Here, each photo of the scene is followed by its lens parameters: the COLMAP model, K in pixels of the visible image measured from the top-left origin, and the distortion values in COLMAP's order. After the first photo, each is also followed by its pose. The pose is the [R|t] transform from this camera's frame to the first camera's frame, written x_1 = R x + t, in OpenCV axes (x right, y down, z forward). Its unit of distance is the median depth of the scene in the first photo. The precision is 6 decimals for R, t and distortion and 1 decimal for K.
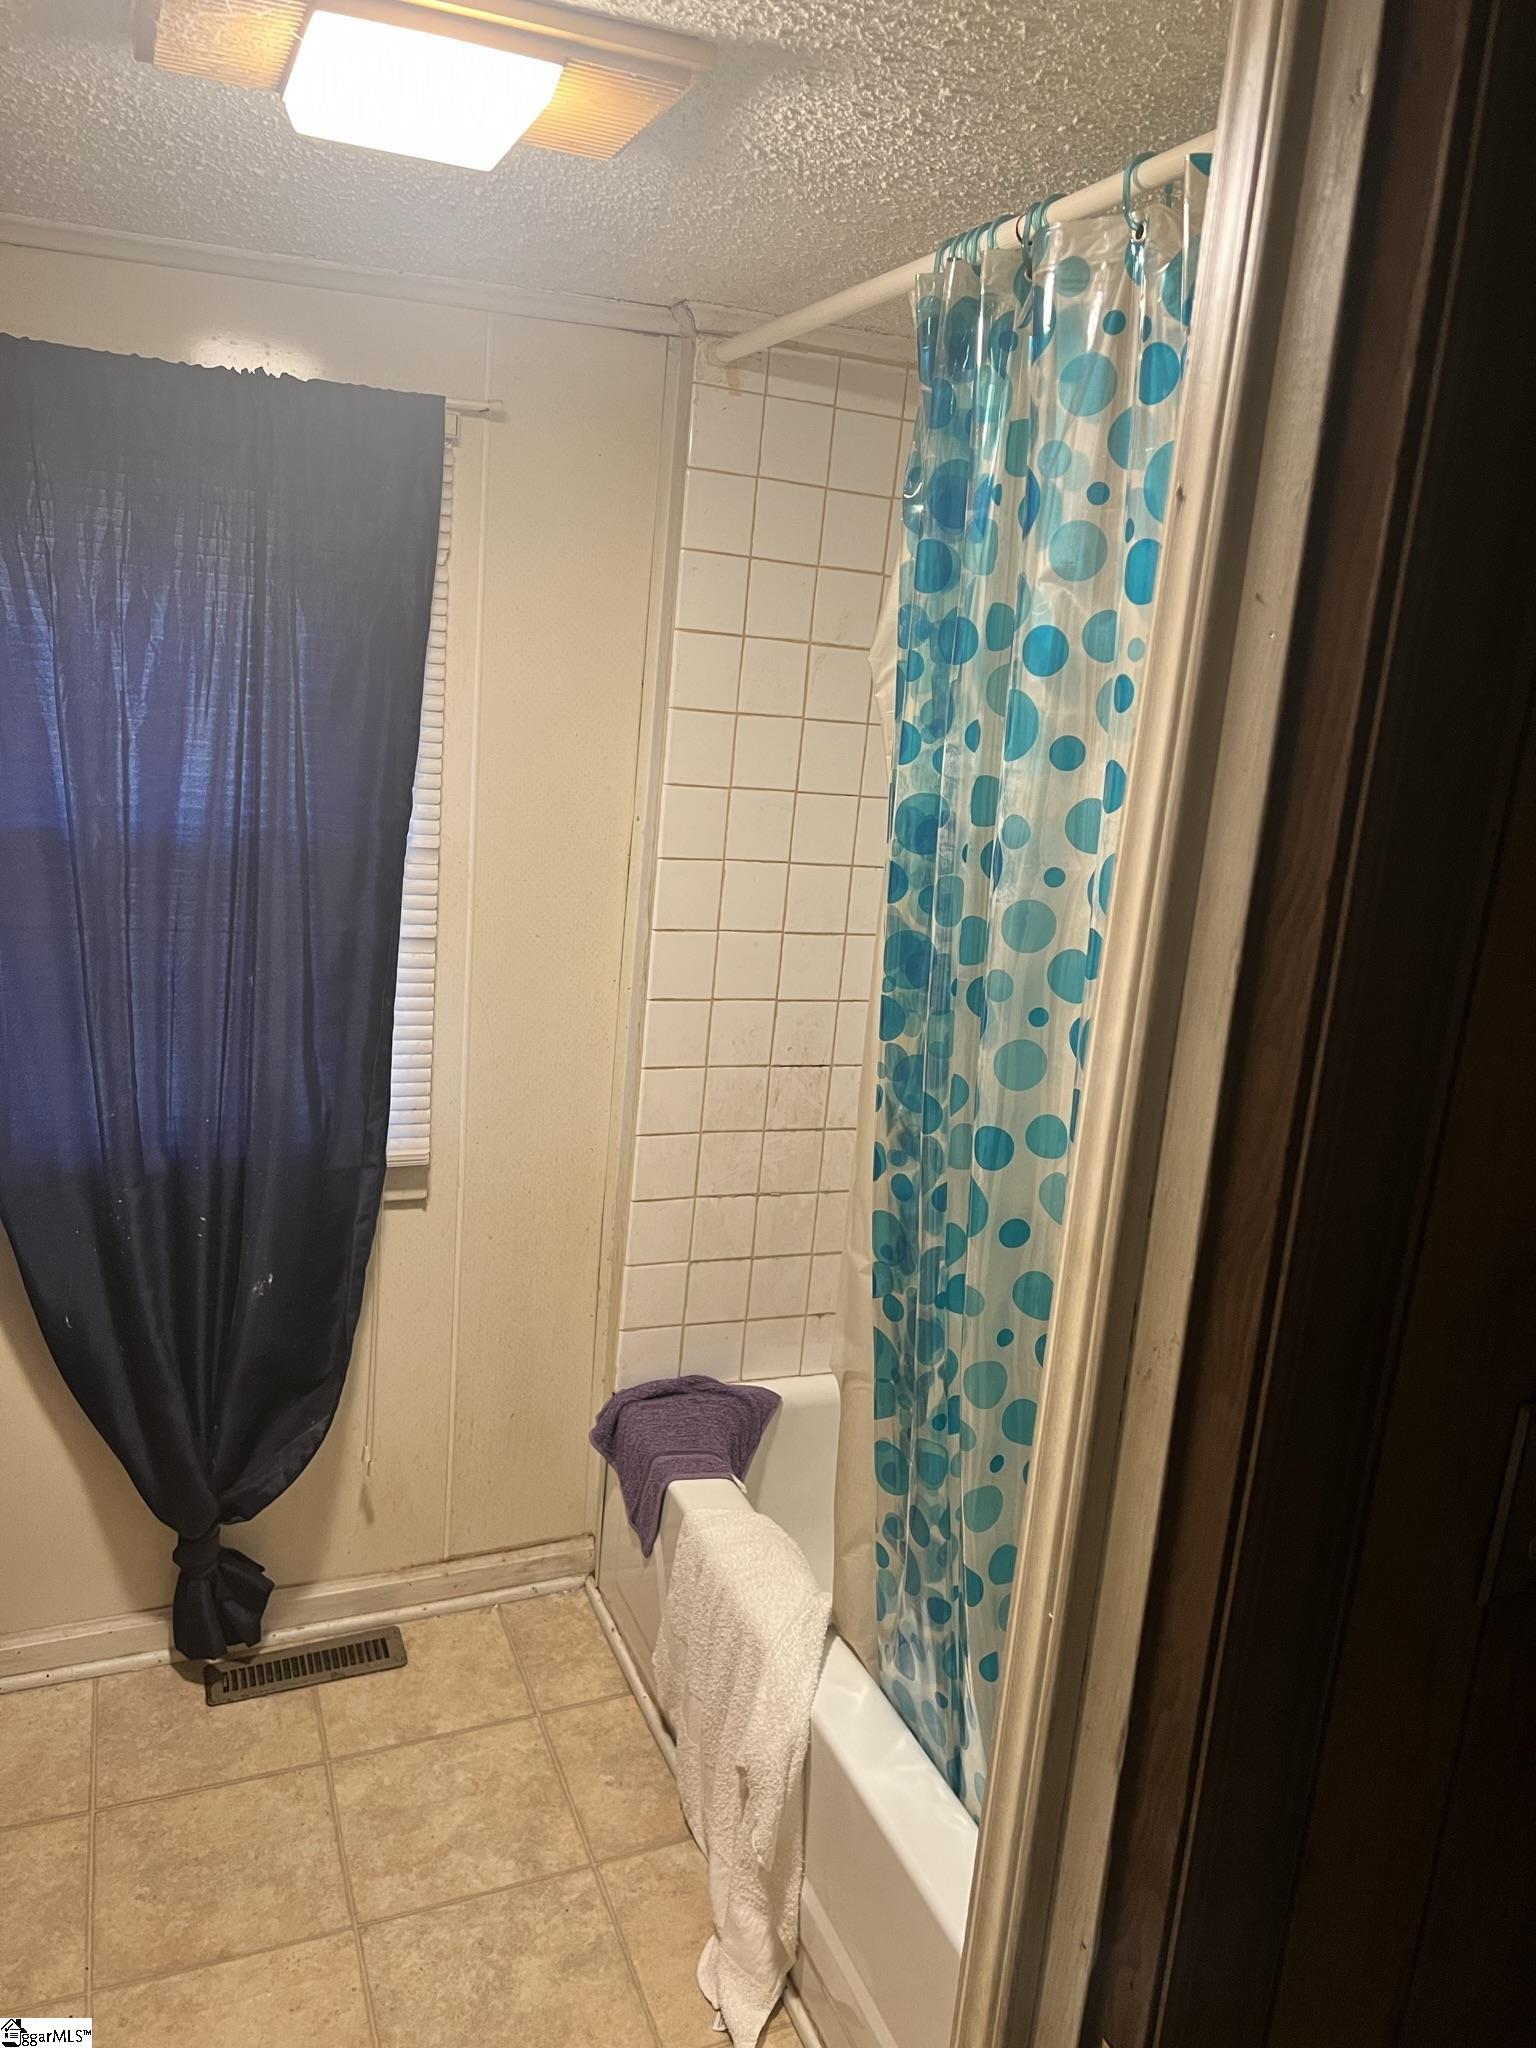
lens RADIAL K [[1567.1, 0, 768.1], [0, 1567.1, 1023.9], [0, 0, 1]] dist [0.040381, -0.031333]
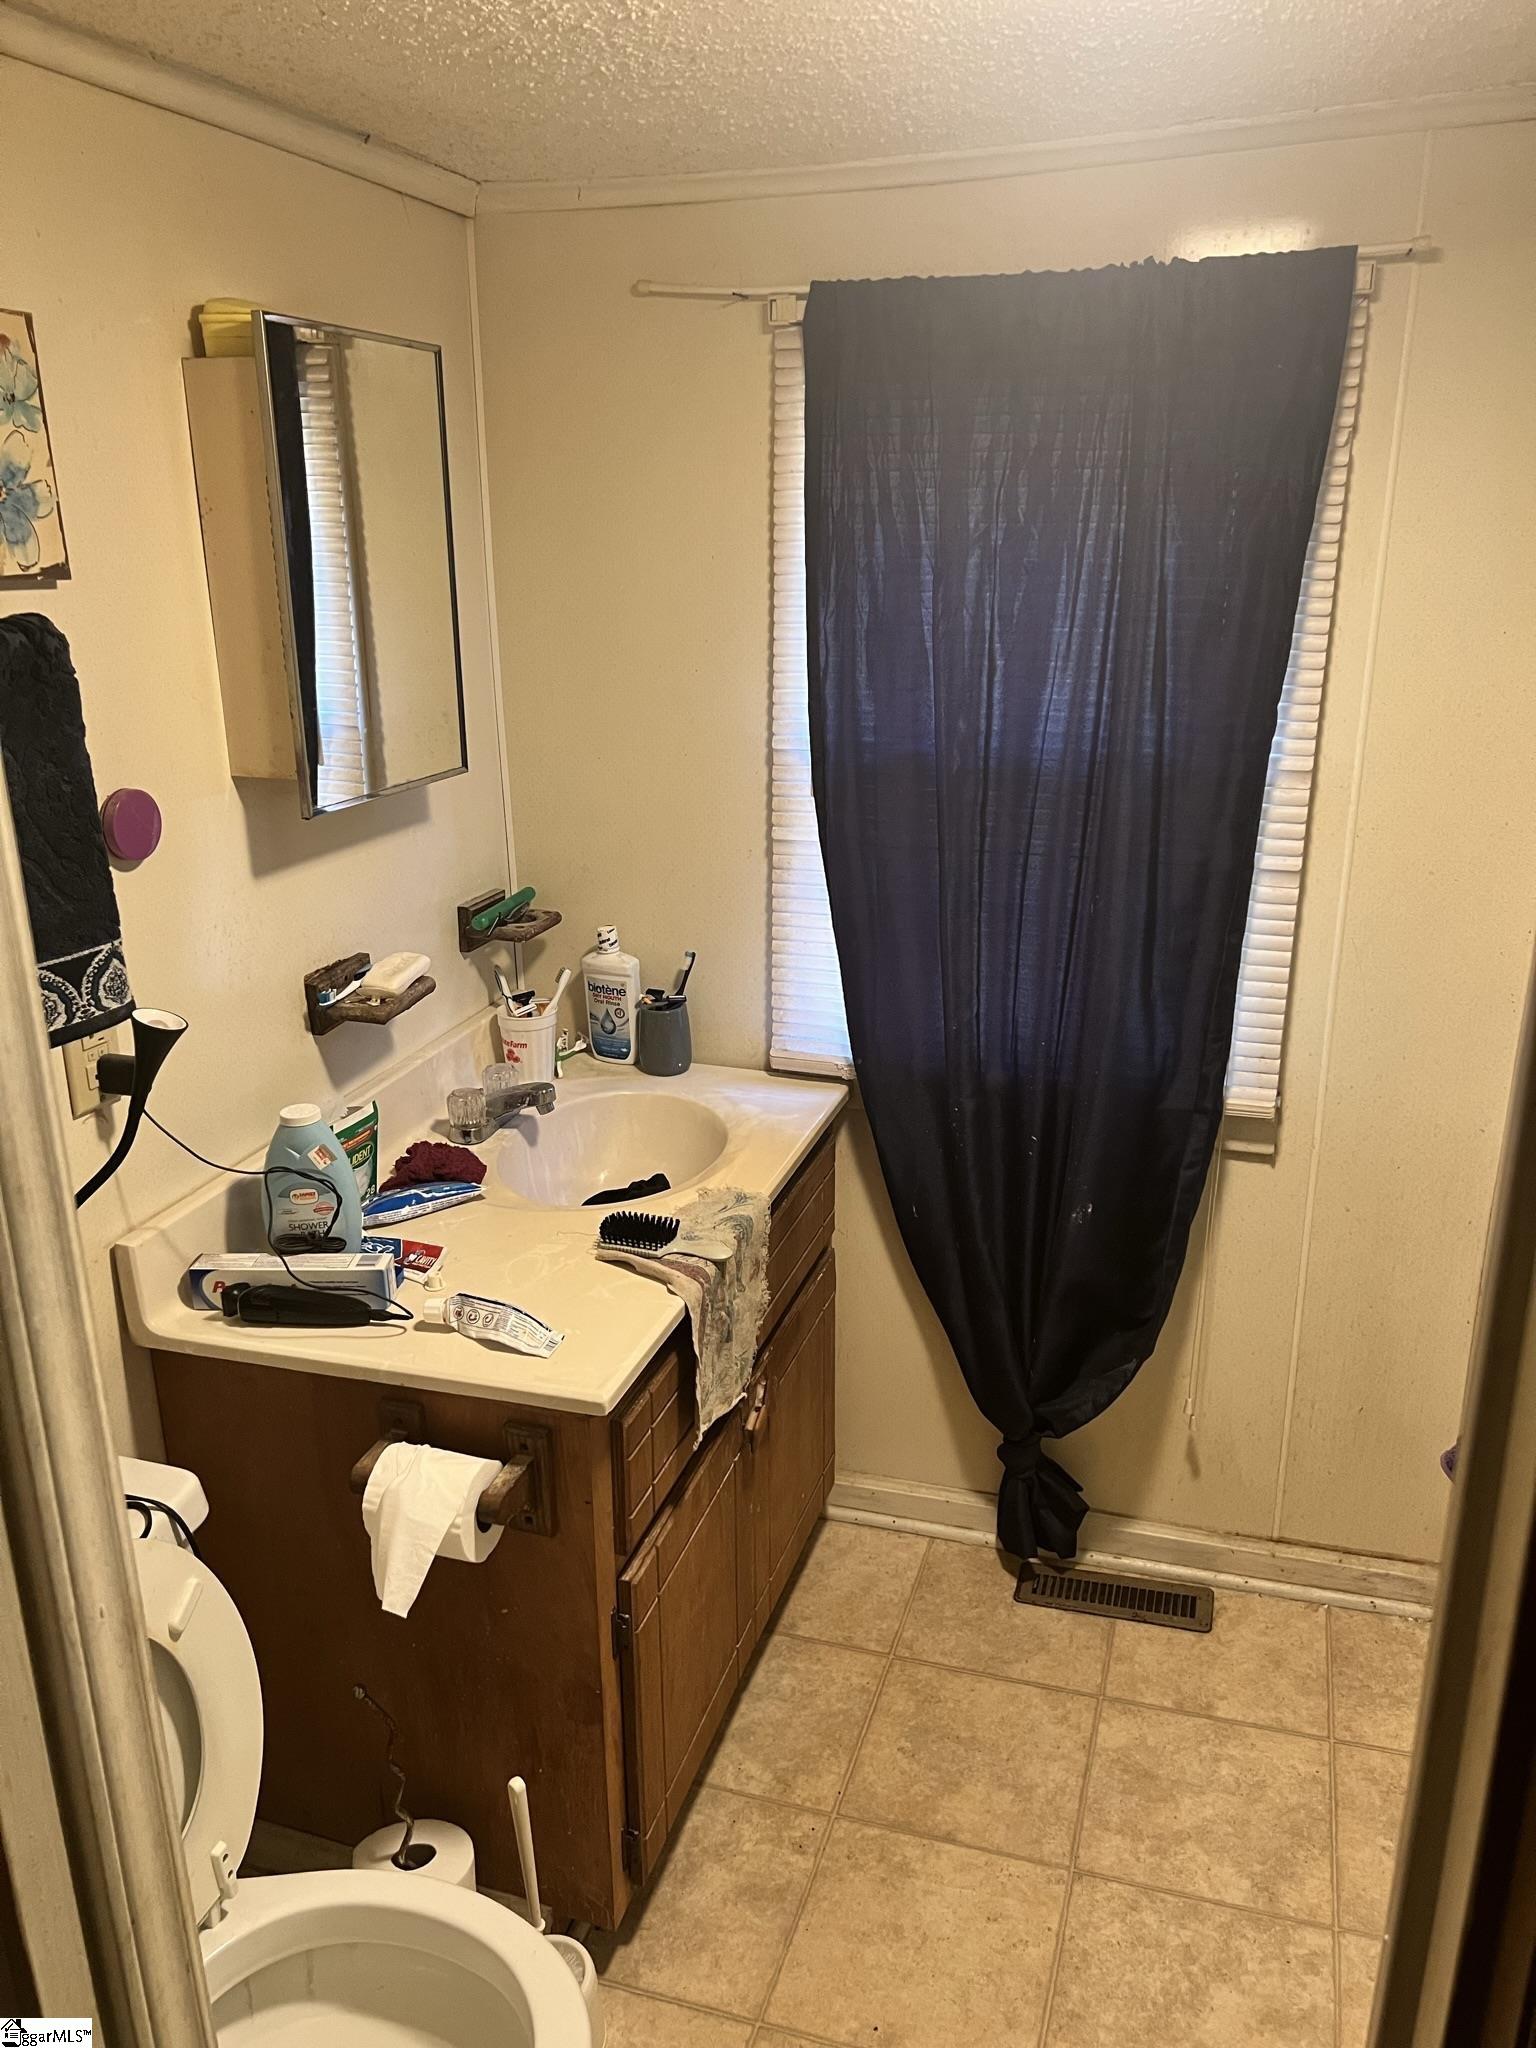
lens RADIAL K [[1567.1, 0, 767.2], [0, 1567.1, 1022.7], [0, 0, 1]] dist [0.040381, -0.031333]
pose [[0.756262, 0.112821, -0.644468, 0.150914], [-0.071028, 0.993356, 0.090548, -0.029345], [0.650402, -0.022703, 0.759251, 0.116275]]
